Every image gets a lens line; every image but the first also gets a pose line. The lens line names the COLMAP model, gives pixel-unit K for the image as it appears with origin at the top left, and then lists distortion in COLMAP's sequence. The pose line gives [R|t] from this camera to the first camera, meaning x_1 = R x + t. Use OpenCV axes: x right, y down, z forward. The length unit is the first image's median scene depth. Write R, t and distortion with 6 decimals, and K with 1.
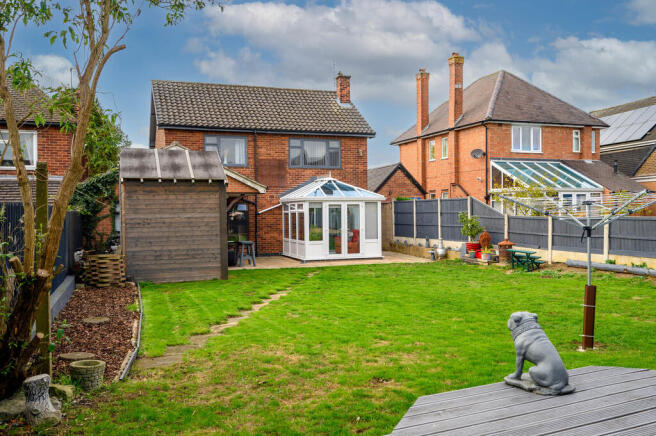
lens RADIAL K [[570.5, 0, 328.5], [0, 570.5, 215.9], [0, 0, 1]] dist [-0.006414, 0.000862]
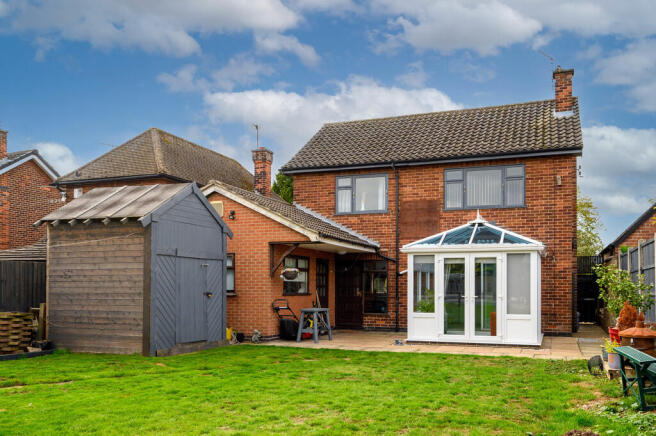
lens RADIAL K [[574.0, 0, 330.4], [0, 574.0, 273.7], [0, 0, 1]] dist [0.014441, 0.000450]
pose [[0.773001, -0.002873, -0.634399, 0.315843], [-0.014488, 0.999649, -0.022181, 0.014431], [0.634240, 0.026337, 0.772688, 0.404117]]
